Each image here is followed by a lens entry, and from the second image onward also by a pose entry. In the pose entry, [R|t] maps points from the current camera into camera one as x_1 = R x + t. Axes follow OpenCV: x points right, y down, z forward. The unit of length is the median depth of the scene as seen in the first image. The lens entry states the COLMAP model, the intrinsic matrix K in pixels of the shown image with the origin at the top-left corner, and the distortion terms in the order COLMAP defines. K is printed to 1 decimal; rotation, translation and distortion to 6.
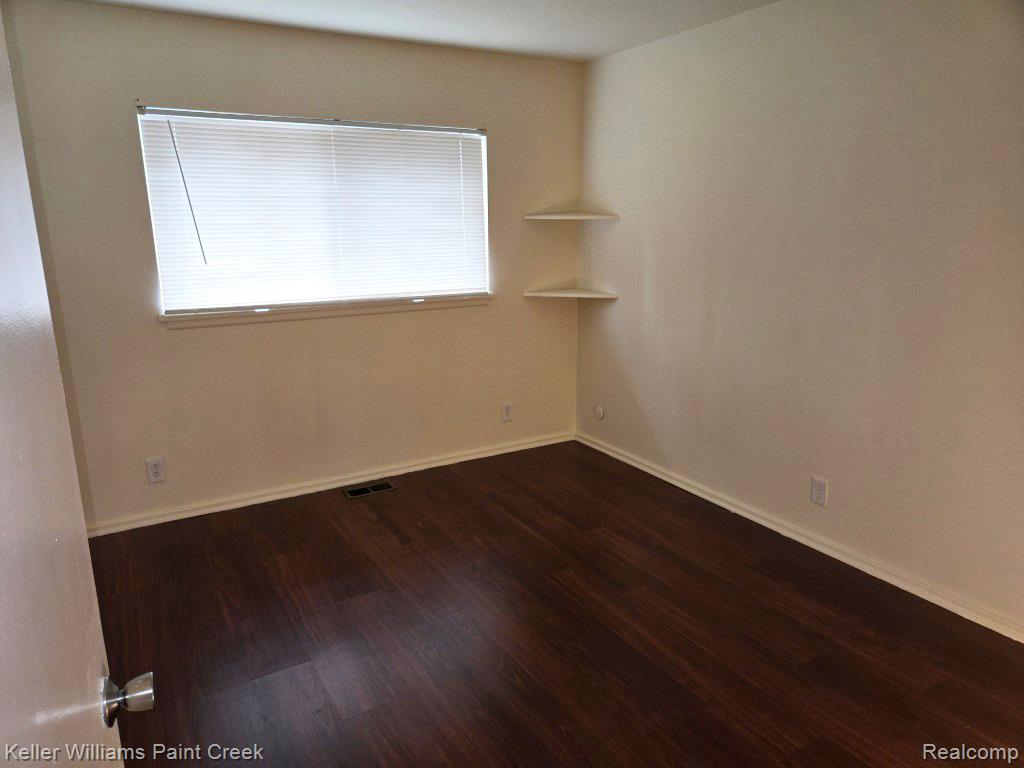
lens RADIAL K [[694.5, 0, 512.0], [0, 694.5, 384.0], [0, 0, 1]] dist [0.073304, -0.092401]
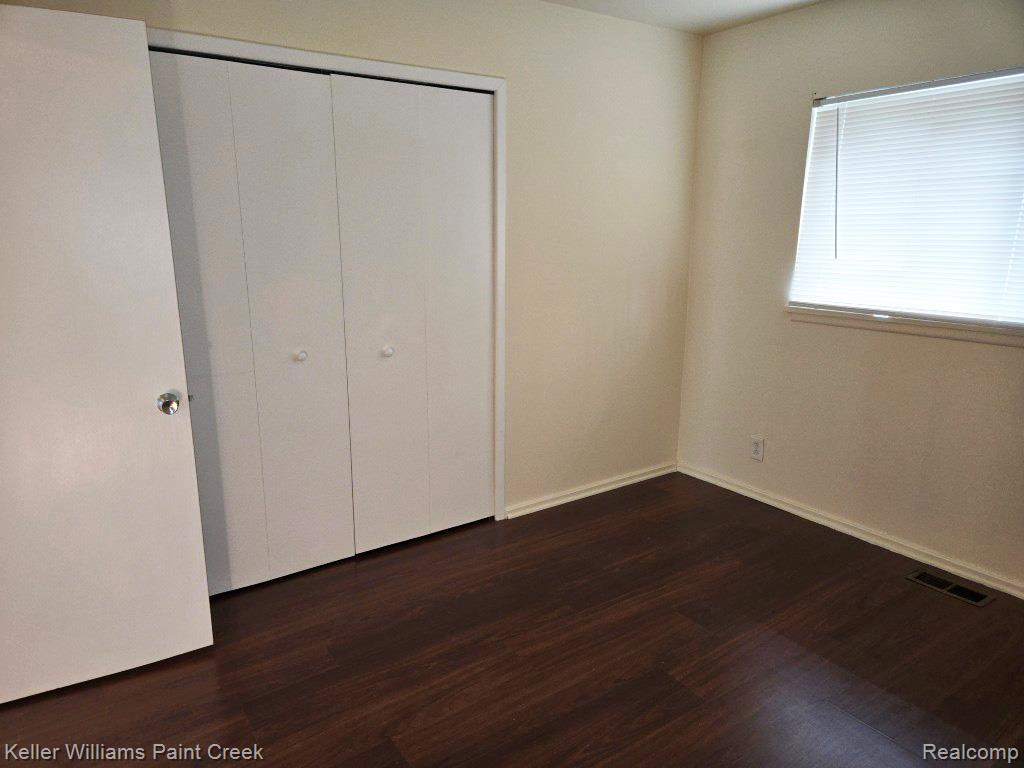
lens RADIAL K [[688.8, 0, 512.0], [0, 688.8, 384.0], [0, 0, 1]] dist [0.043035, -0.002704]
pose [[0.072343, 0.225548, -0.971543, 0.472028], [-0.238698, 0.949702, 0.202703, -0.095699], [0.968395, 0.217241, 0.122542, 0.498947]]
